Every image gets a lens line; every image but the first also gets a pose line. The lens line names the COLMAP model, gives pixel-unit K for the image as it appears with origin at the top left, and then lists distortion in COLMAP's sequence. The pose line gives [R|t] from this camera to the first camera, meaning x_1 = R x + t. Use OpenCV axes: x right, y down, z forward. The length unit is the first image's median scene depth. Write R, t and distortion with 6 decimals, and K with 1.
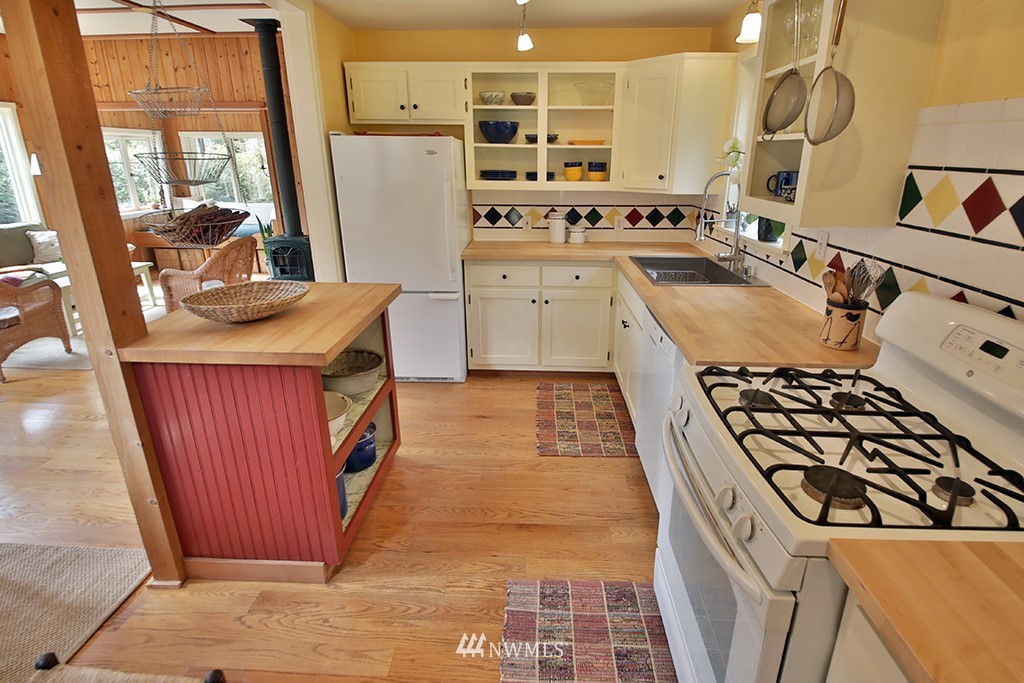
lens RADIAL K [[530.3, 0, 509.5], [0, 530.3, 333.9], [0, 0, 1]] dist [-0.005245, -0.002166]
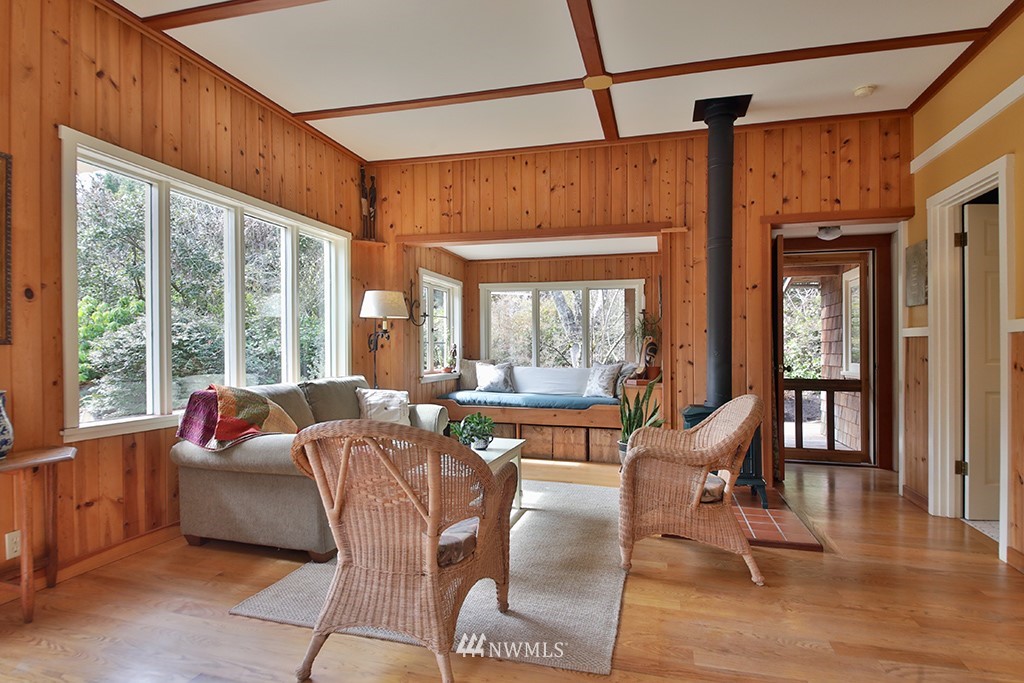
lens RADIAL K [[565.1, 0, 512.9], [0, 565.1, 349.0], [0, 0, 1]] dist [0.011923, -0.009304]
pose [[0.974135, 0.004014, -0.225933, -0.505571], [-0.074901, 0.949053, -0.306084, -0.026549], [0.213193, 0.315090, 0.924806, 0.307034]]
